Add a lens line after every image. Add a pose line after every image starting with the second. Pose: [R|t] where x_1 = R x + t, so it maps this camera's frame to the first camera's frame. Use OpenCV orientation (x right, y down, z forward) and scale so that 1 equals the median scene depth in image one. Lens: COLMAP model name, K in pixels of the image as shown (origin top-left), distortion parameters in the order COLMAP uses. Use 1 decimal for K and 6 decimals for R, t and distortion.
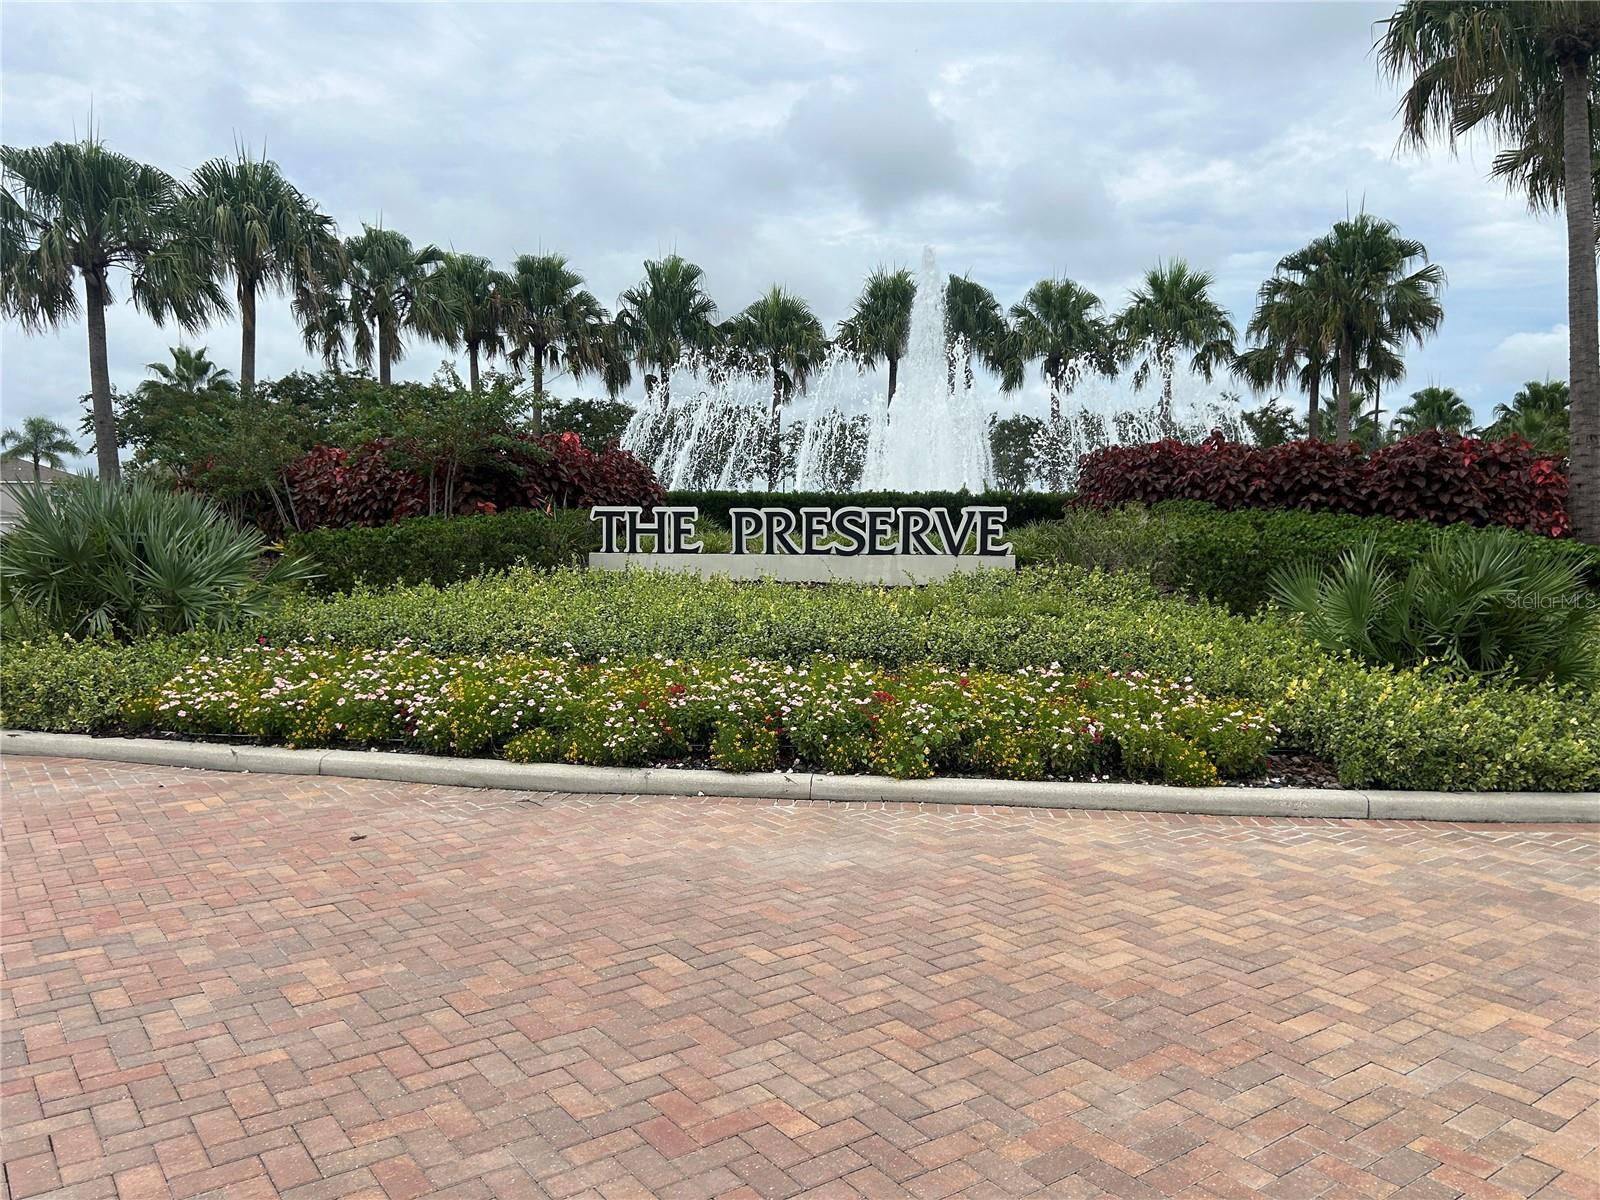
lens RADIAL K [[1164.3, 0, 807.7], [0, 1164.3, 606.1], [0, 0, 1]] dist [0.026184, -0.028056]
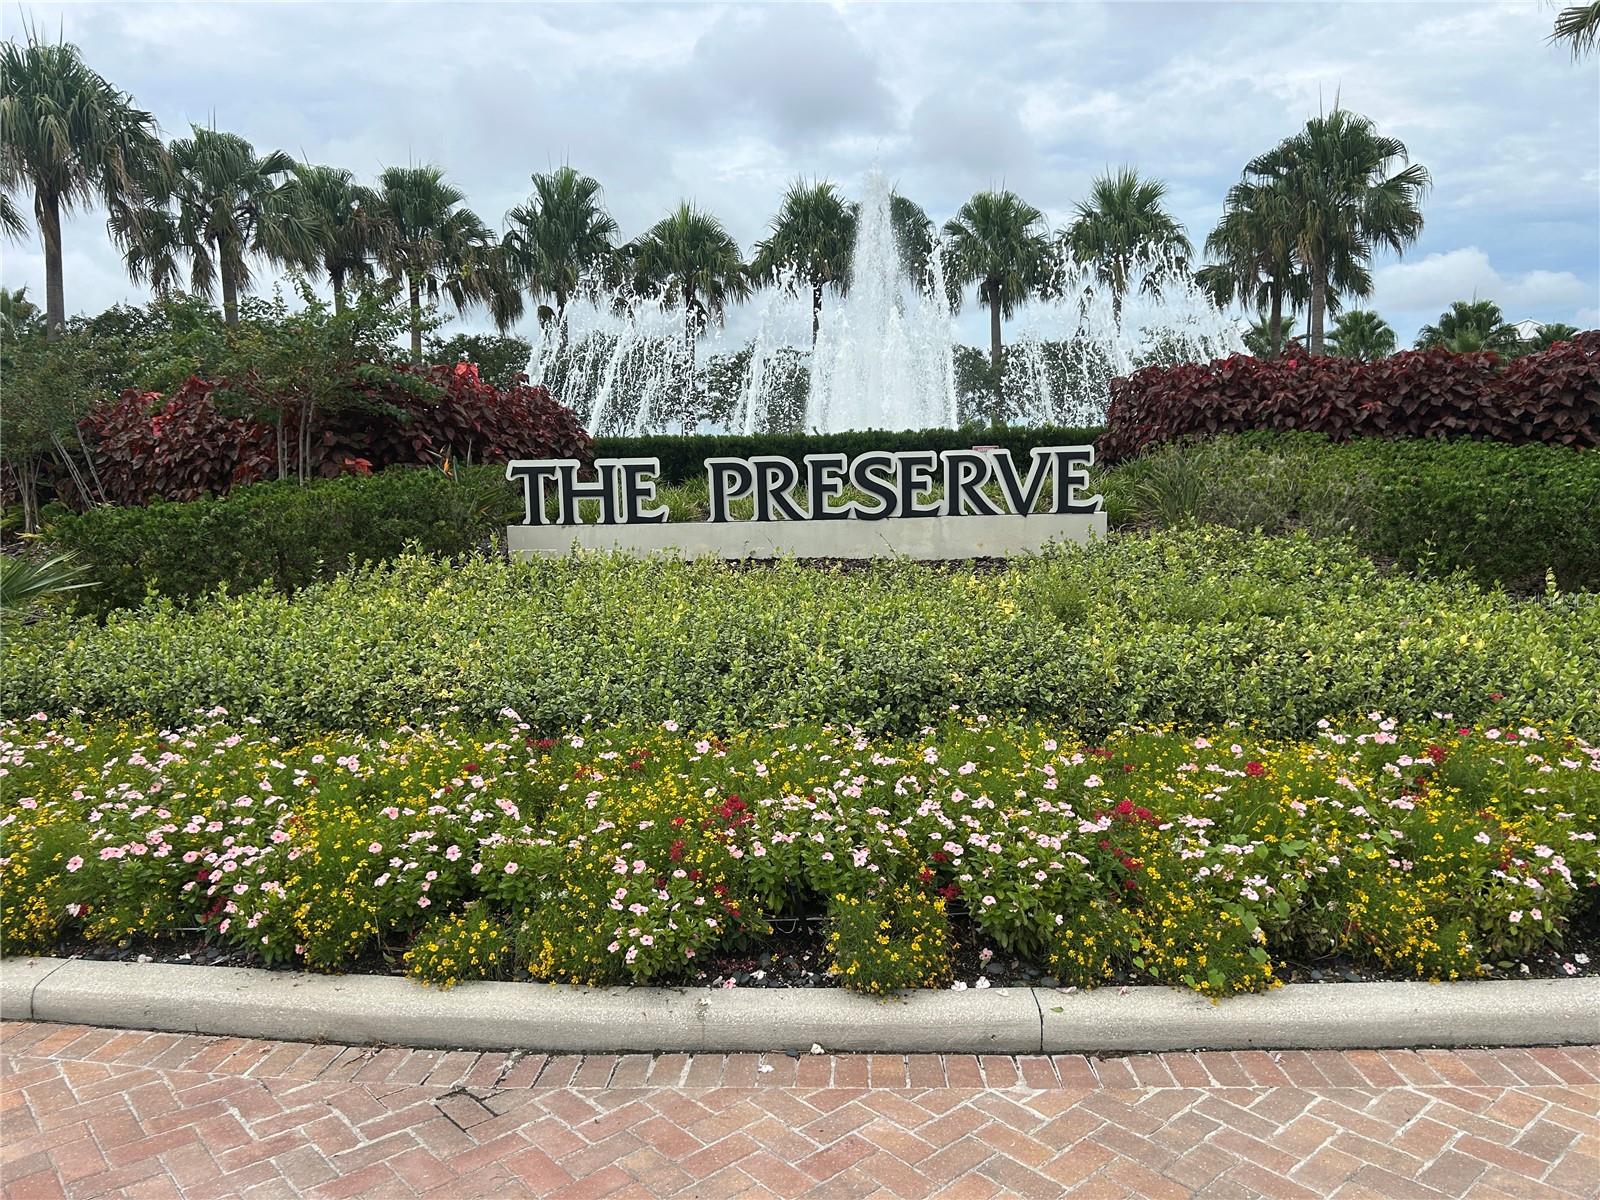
lens RADIAL K [[1164.3, 0, 790.1], [0, 1164.3, 600.7], [0, 0, 1]] dist [0.026184, -0.028056]
pose [[0.996468, -0.037324, 0.075228, -0.070696], [0.033997, 0.998407, 0.045031, -0.026632], [-0.076789, -0.042315, 0.996149, 0.273974]]
